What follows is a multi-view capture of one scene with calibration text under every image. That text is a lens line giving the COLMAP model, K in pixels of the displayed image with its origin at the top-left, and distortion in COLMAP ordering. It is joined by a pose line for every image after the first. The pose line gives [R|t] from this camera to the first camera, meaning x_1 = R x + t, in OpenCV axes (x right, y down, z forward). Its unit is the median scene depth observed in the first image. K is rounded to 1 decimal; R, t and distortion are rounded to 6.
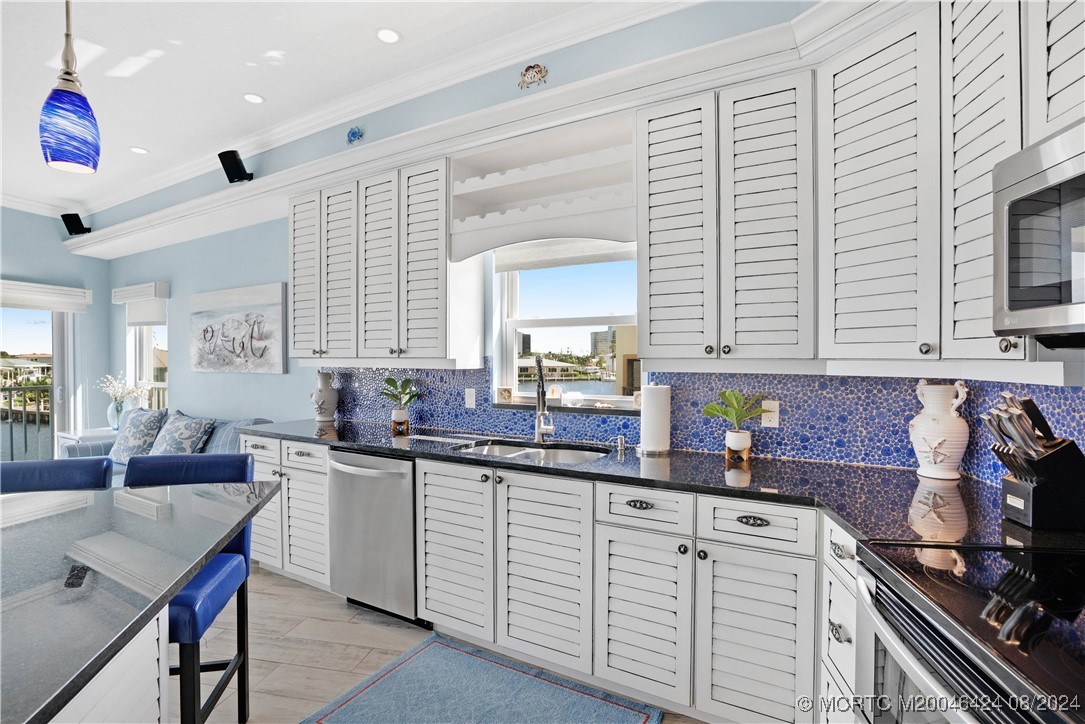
lens RADIAL K [[524.1, 0, 543.0], [0, 524.1, 364.4], [0, 0, 1]] dist [-0.039944, 0.009585]
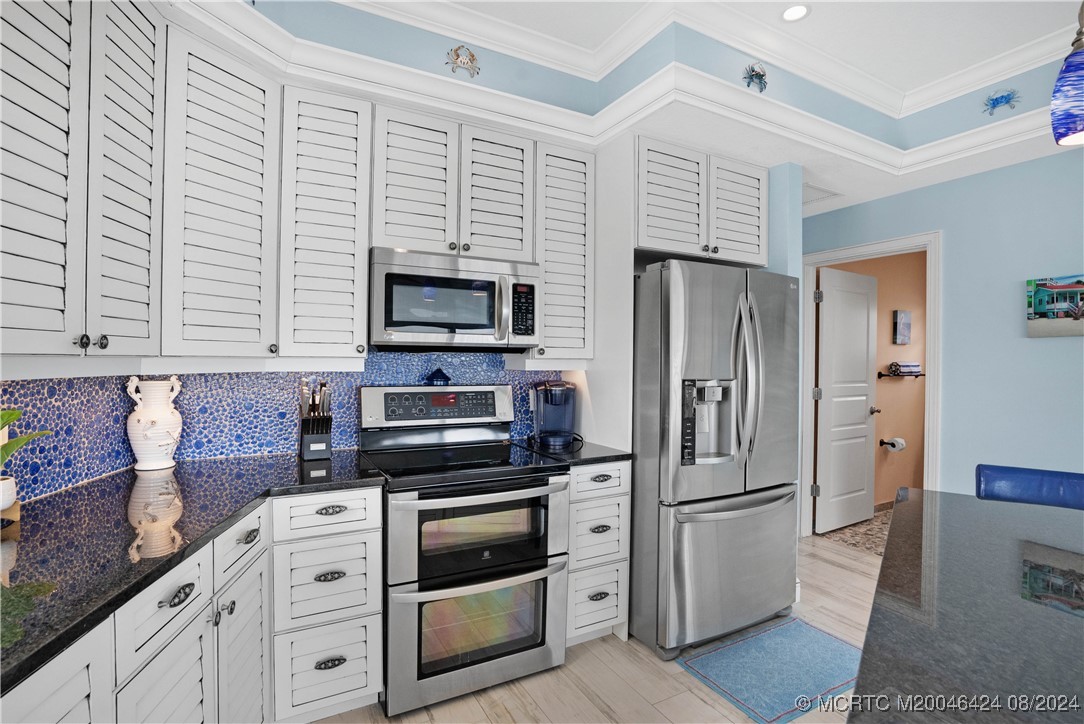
lens RADIAL K [[523.6, 0, 543.2], [0, 523.6, 362.6], [0, 0, 1]] dist [-0.039944, 0.009585]
pose [[-0.638536, -0.010575, 0.769520, -0.479336], [0.001919, 0.999881, 0.015333, -0.010337], [-0.769590, 0.011267, -0.638439, 0.931188]]
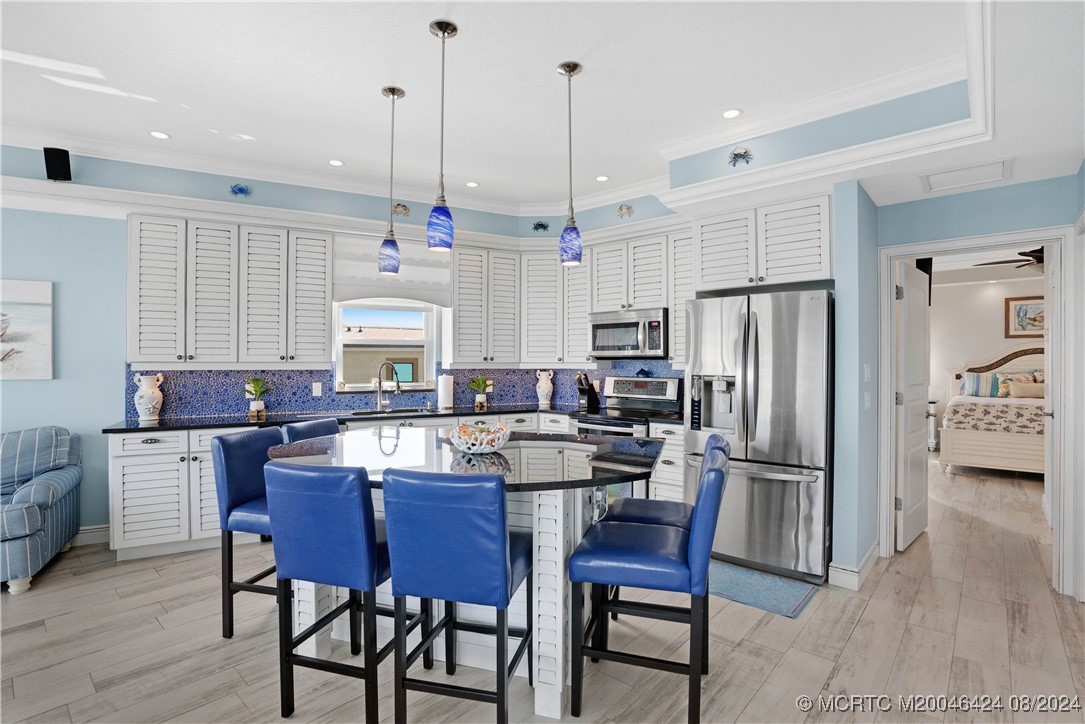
lens RADIAL K [[524.1, 0, 533.6], [0, 524.1, 362.0], [0, 0, 1]] dist [-0.039944, 0.009585]
pose [[0.520222, 0.001035, 0.854030, -1.554316], [0.010532, 0.999915, -0.007627, 0.006781], [-0.853966, 0.012963, 0.520167, -0.418143]]
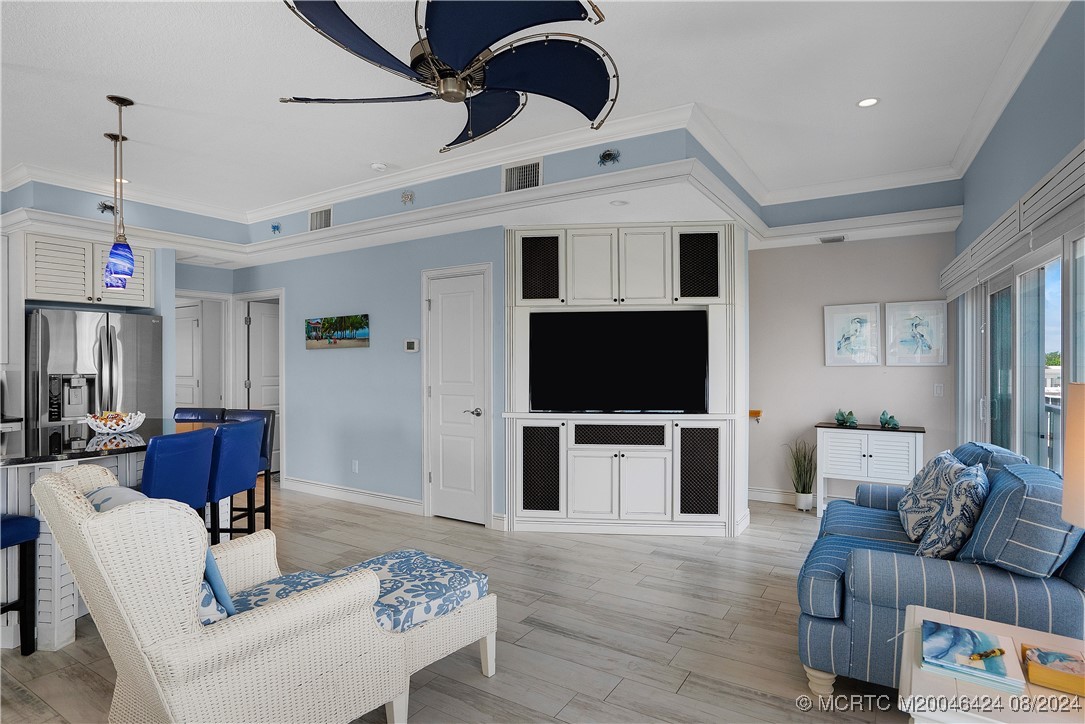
lens RADIAL K [[576.3, 0, 542.5], [0, 576.3, 361.2], [0, 0, 1]] dist [-0.000394, 0.000383]
pose [[-0.925577, 0.008395, 0.378467, -2.361625], [0.012593, 0.999884, 0.008617, -0.003189], [-0.378350, 0.012742, -0.925575, 1.323005]]
